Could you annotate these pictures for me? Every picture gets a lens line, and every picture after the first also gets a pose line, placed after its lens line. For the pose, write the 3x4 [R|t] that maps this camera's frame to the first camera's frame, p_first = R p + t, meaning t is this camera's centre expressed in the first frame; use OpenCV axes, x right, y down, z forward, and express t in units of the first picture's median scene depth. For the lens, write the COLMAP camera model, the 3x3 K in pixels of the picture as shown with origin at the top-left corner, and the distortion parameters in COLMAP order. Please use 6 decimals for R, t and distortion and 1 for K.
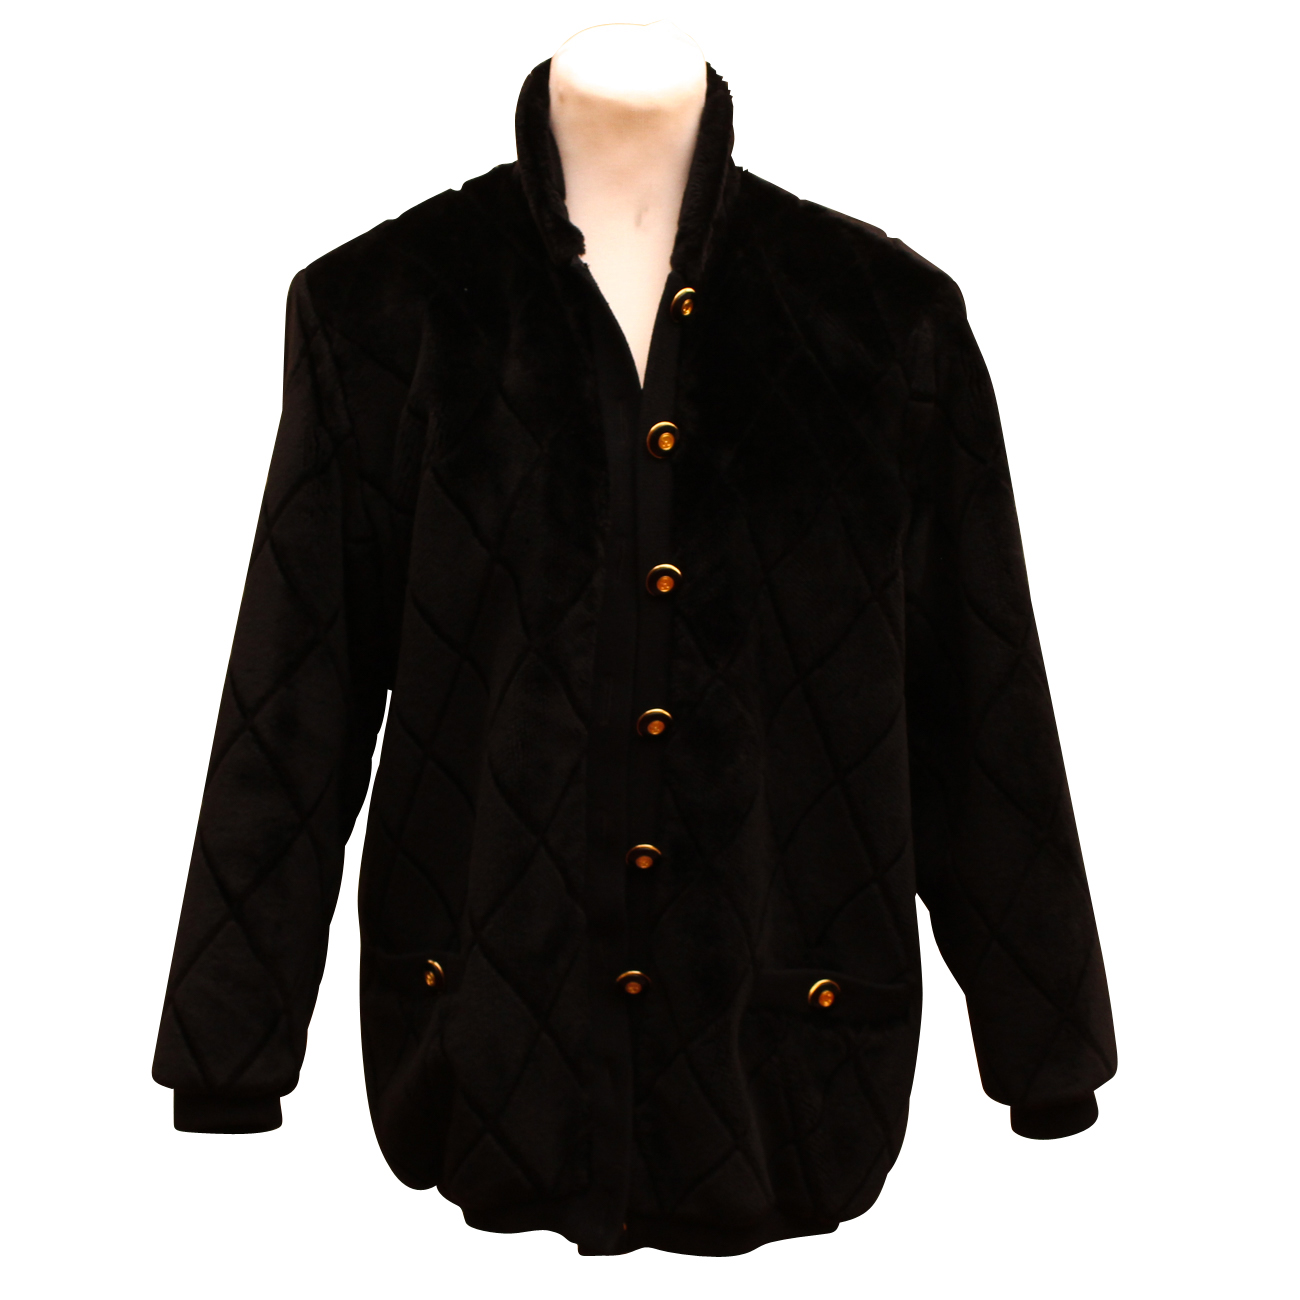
lens RADIAL K [[3185.9, 0, 645.9], [0, 3185.9, 655.3], [0, 0, 1]] dist [-0.074304, 0.000000]
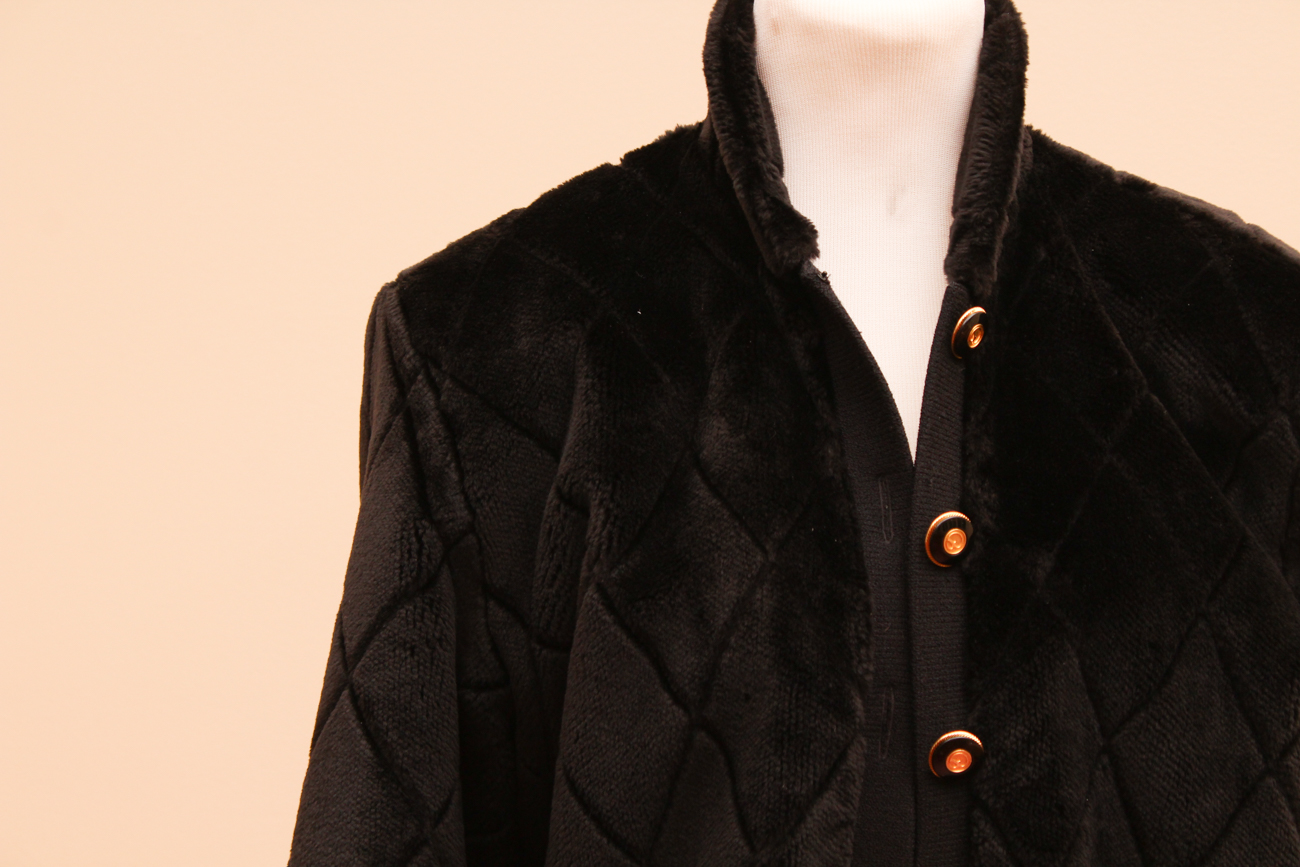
lens RADIAL K [[3127.6, 0, 655.4], [0, 3127.6, 431.5], [0, 0, 1]] dist [0.050320, 0.000000]
pose [[0.999901, -0.012919, -0.005607, -0.050166], [0.012547, 0.997992, -0.062083, -0.049317], [0.006398, 0.062006, 0.998055, 0.346243]]
